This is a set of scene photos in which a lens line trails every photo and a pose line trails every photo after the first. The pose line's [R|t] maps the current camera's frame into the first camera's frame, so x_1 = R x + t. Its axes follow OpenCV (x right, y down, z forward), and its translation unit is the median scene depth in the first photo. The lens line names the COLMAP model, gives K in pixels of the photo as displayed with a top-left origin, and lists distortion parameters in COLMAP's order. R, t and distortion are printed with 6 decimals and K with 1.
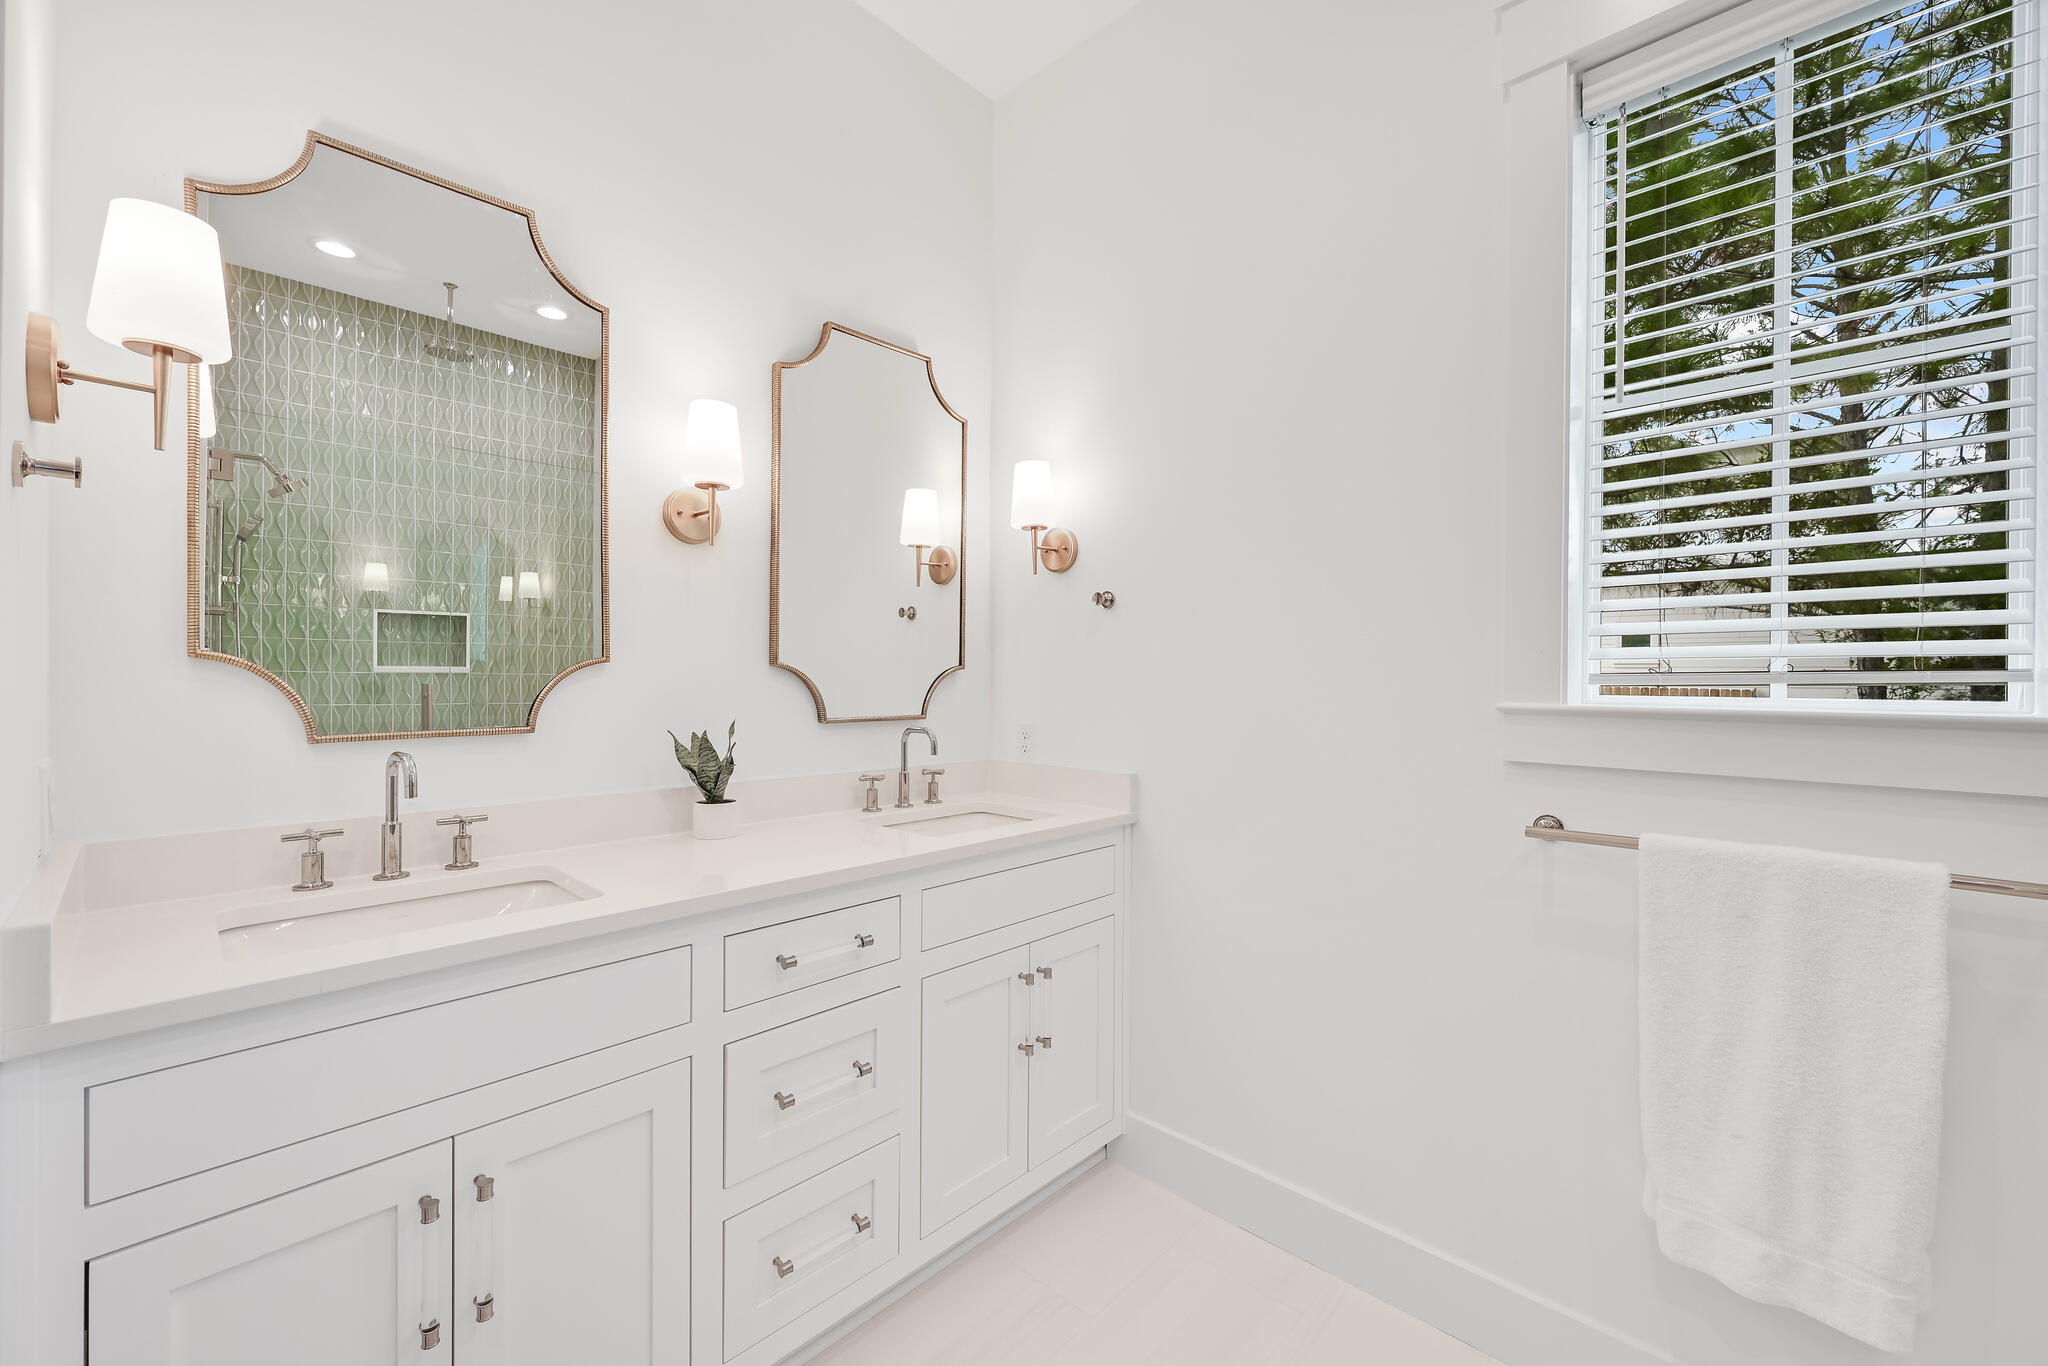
lens RADIAL K [[813.5, 0, 1024.0], [0, 813.5, 683.0], [0, 0, 1]] dist [0.002228, -0.000122]
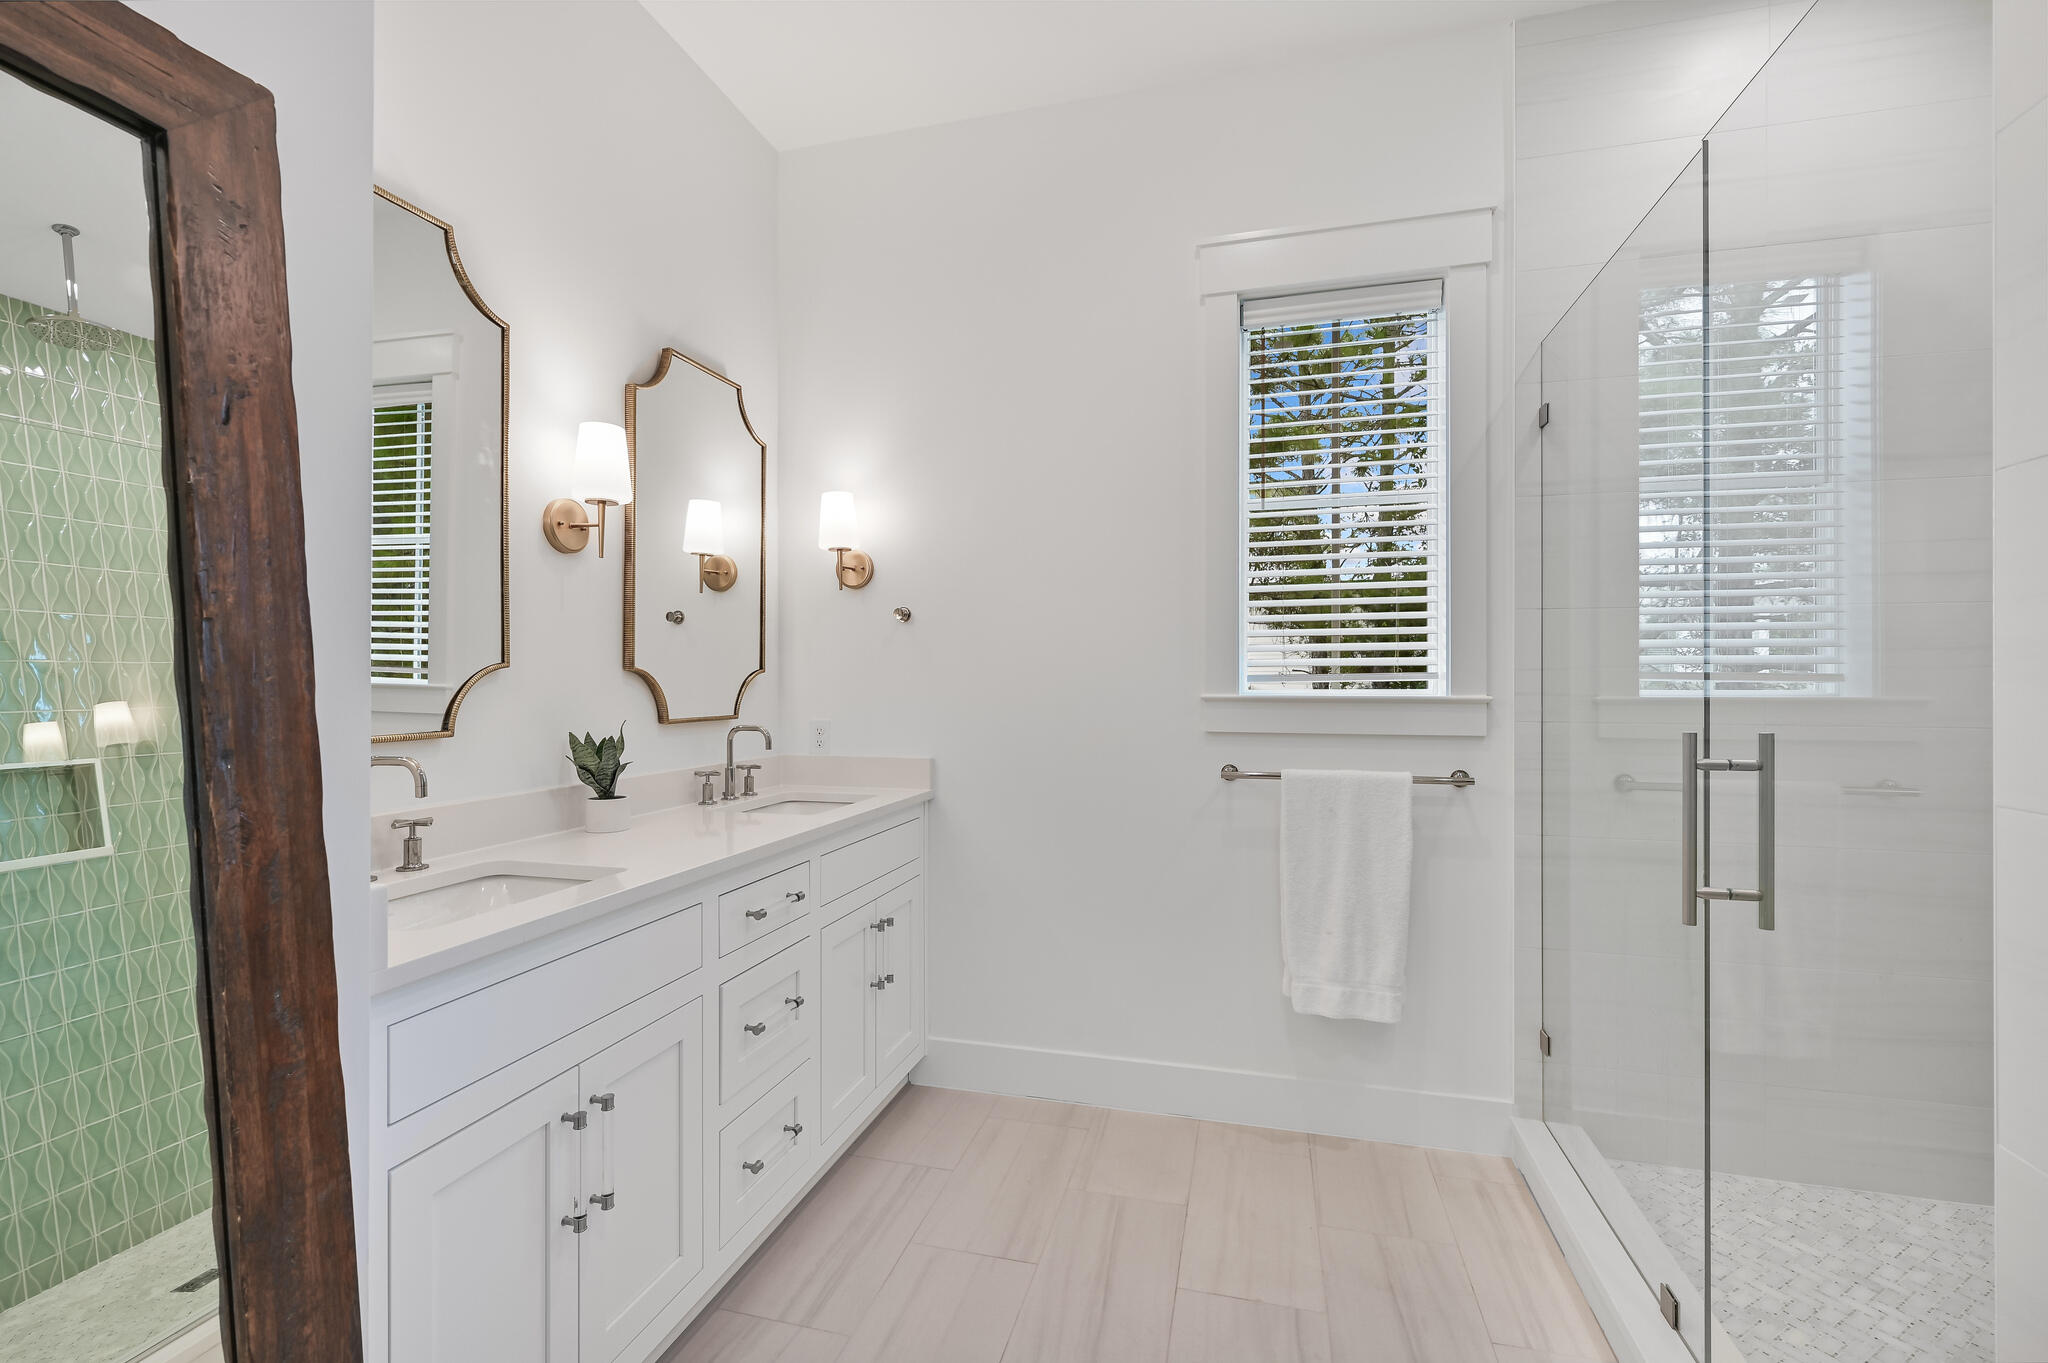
lens RADIAL K [[886.6, 0, 1024.0], [0, 886.6, 681.5], [0, 0, 1]] dist [-0.001821, -0.000234]
pose [[0.881768, -0.006960, 0.471632, -0.435733], [0.008496, 0.999963, -0.001127, -0.000939], [-0.471607, 0.005001, 0.881795, -0.278777]]
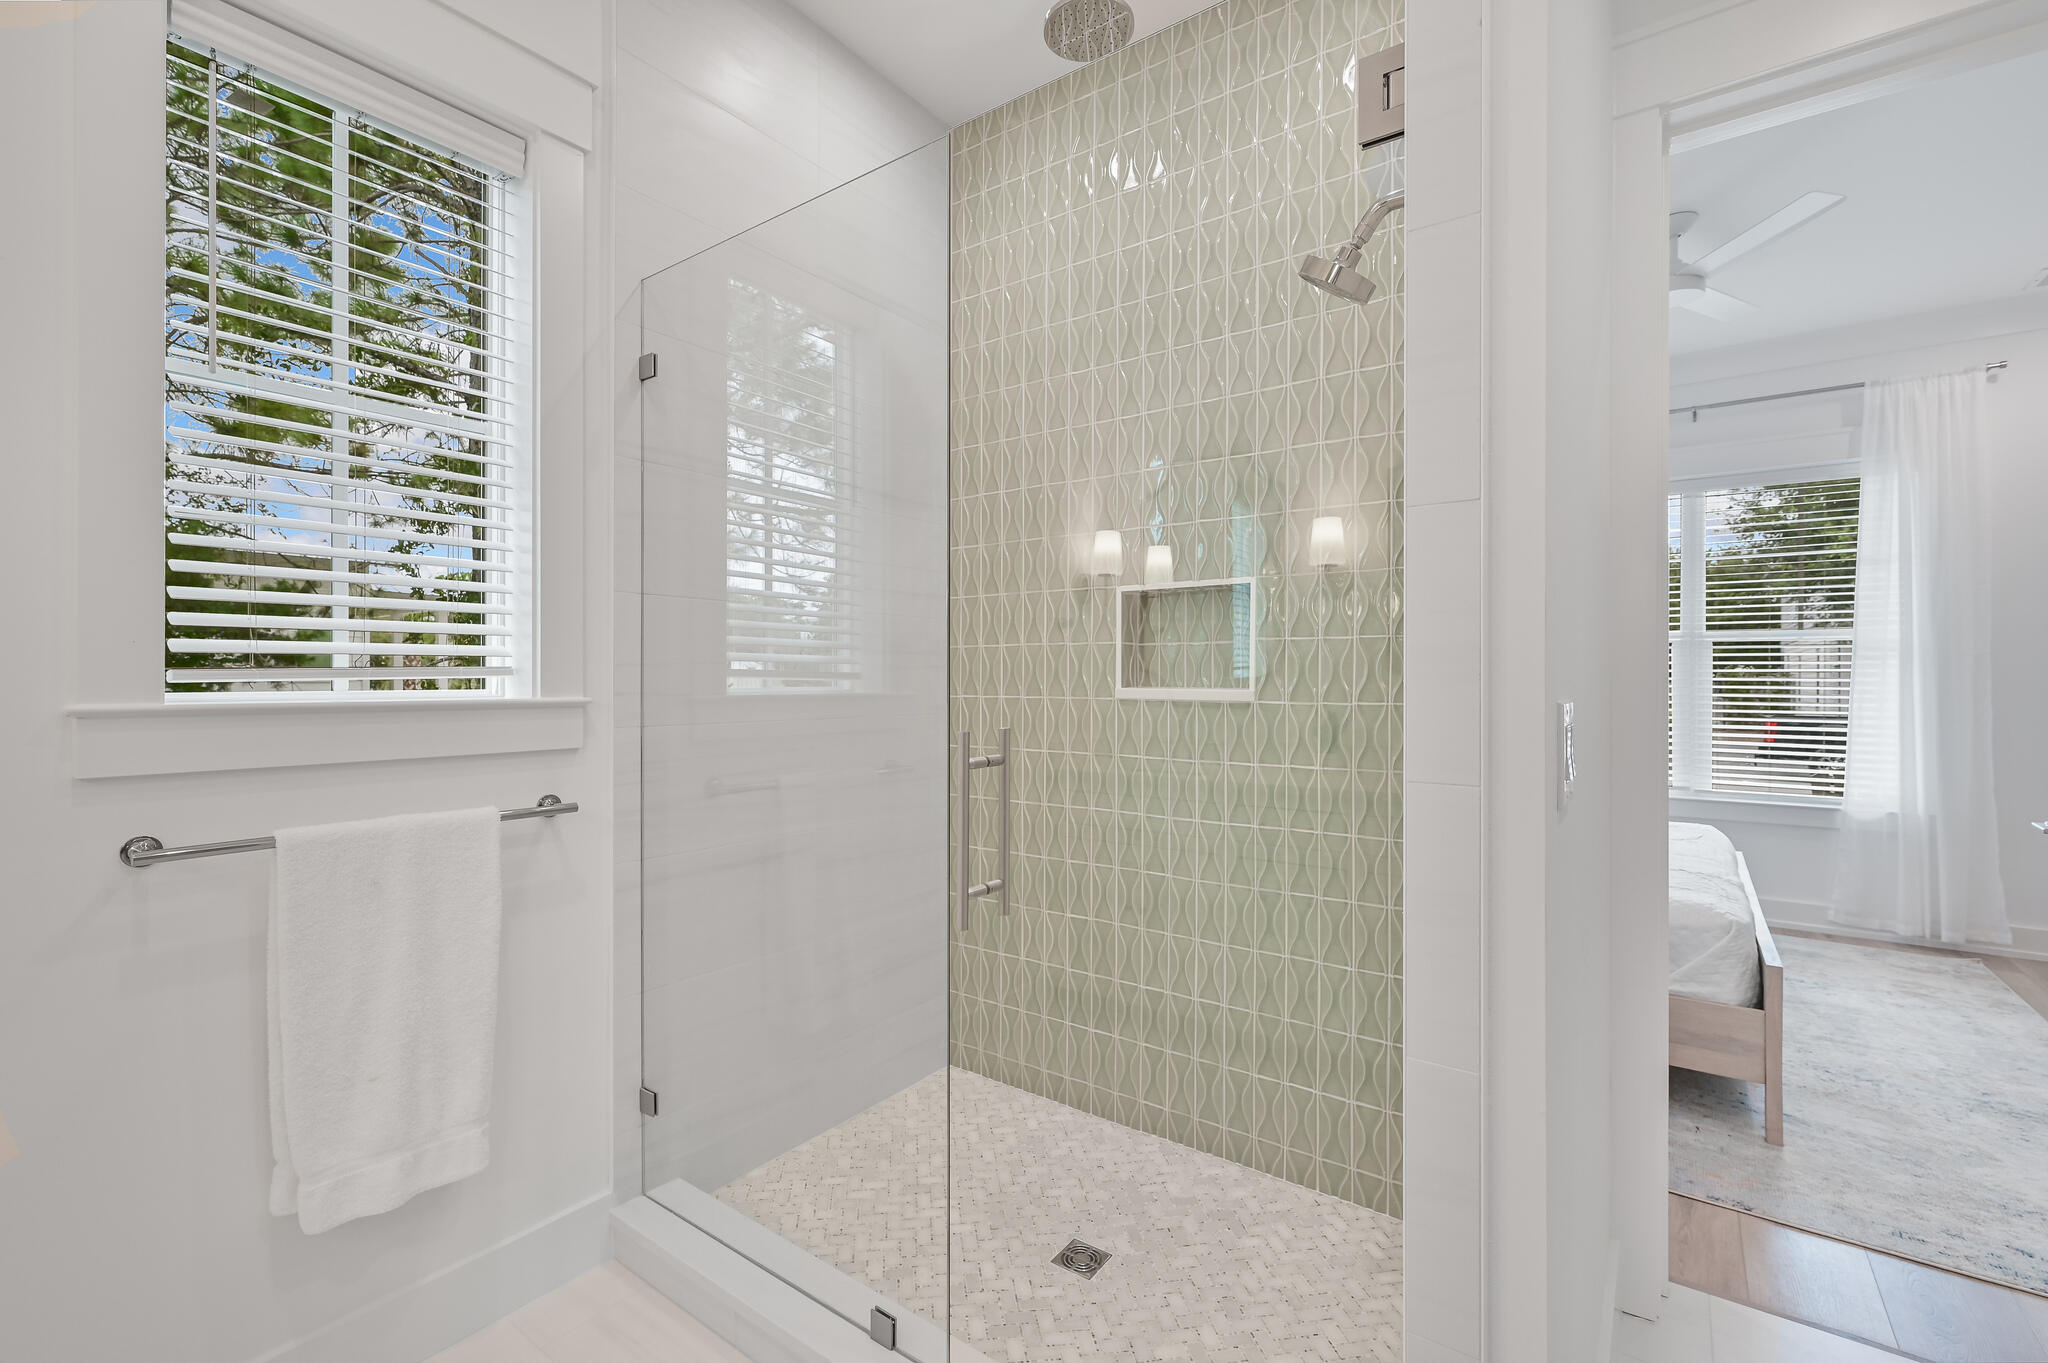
lens RADIAL K [[886.6, 0, 1024.0], [0, 886.6, 681.5], [0, 0, 1]] dist [-0.001821, -0.000234]
pose [[-0.127340, -0.010338, 0.991805, -0.309575], [0.002612, 0.999939, 0.010758, -0.003798], [-0.991856, 0.003961, -0.127306, 0.178932]]
